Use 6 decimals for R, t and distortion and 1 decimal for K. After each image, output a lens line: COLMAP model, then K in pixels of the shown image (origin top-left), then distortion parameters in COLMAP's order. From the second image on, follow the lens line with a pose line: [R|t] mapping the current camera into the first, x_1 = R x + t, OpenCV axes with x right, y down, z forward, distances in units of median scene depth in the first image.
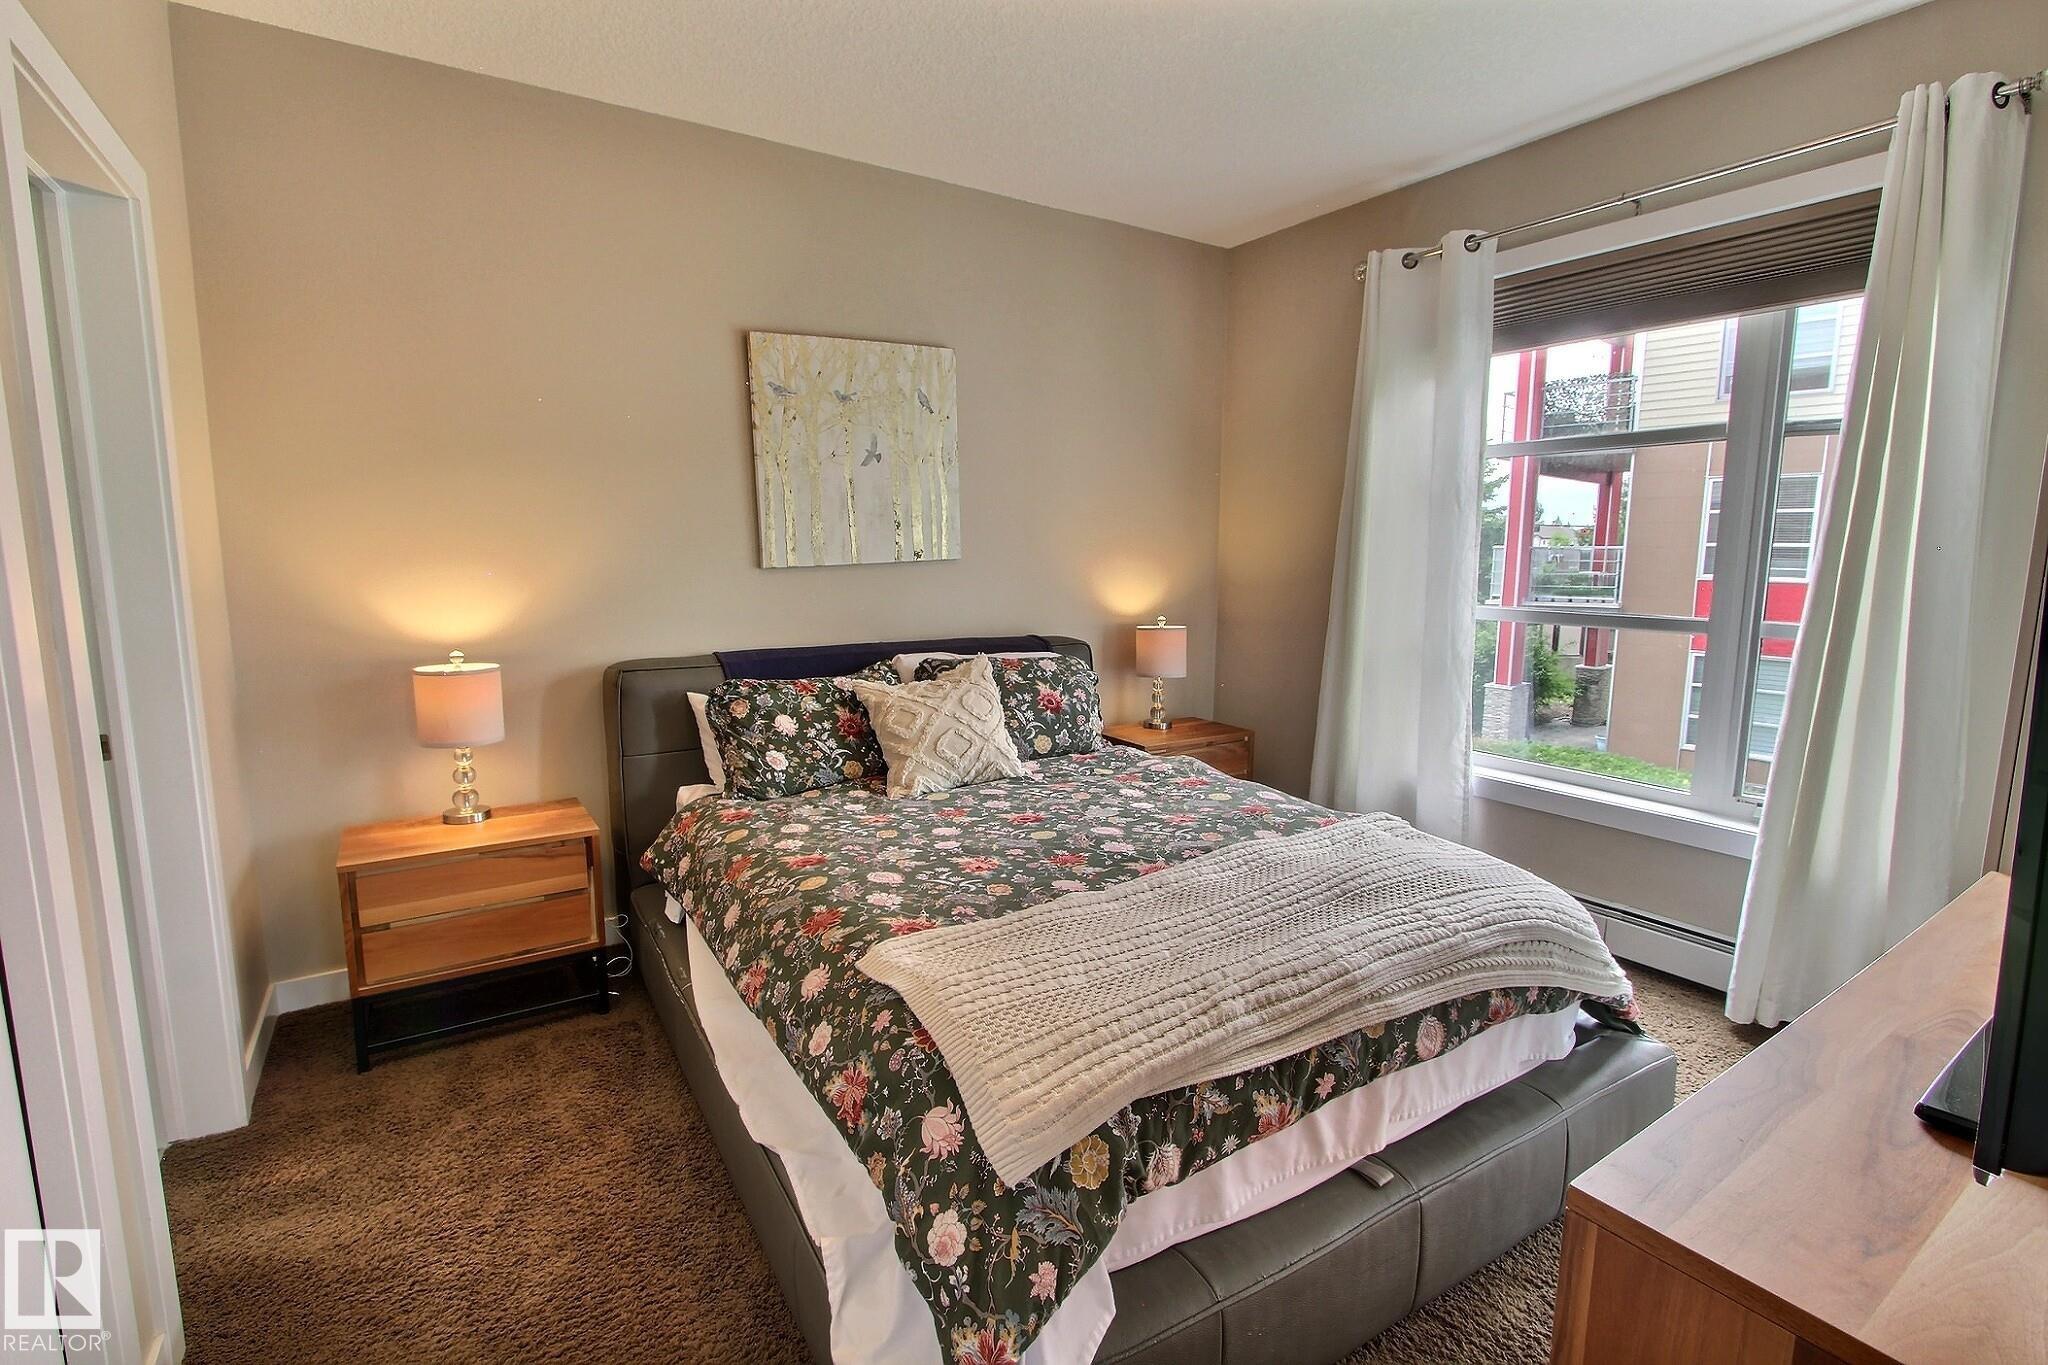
lens RADIAL K [[948.3, 0, 1018.2], [0, 948.3, 676.5], [0, 0, 1]] dist [-0.011457, 0.001935]
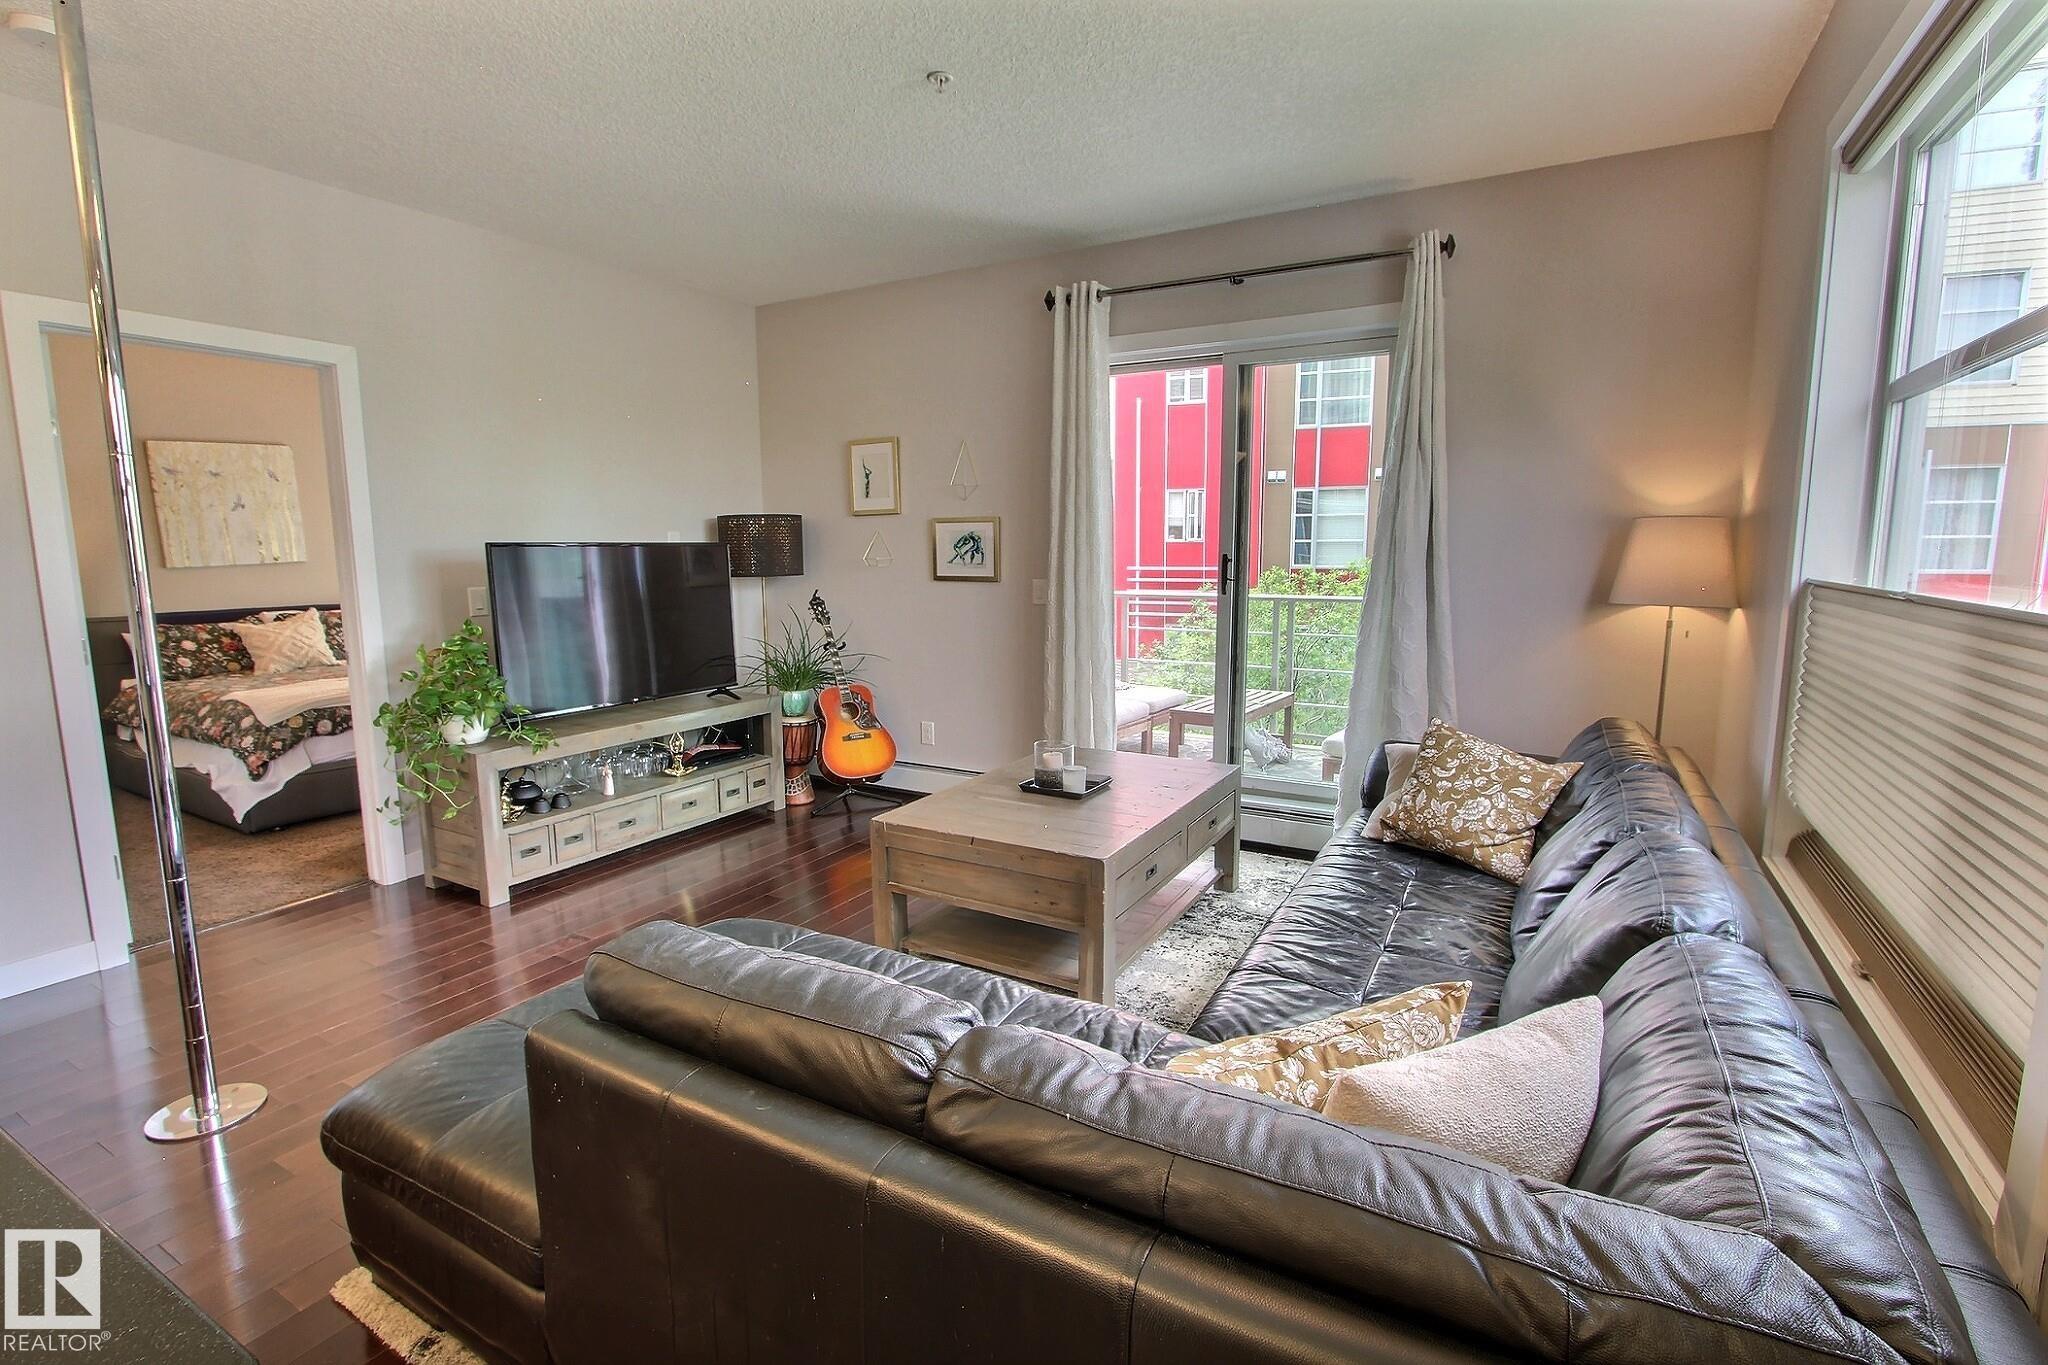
lens RADIAL K [[948.3, 0, 1017.0], [0, 948.3, 680.1], [0, 0, 1]] dist [-0.011457, 0.001935]
pose [[0.890034, -0.072145, 0.450150, 0.384955], [0.071386, 0.997274, 0.018688, 0.199118], [-0.450271, 0.015502, 0.892757, -1.459754]]
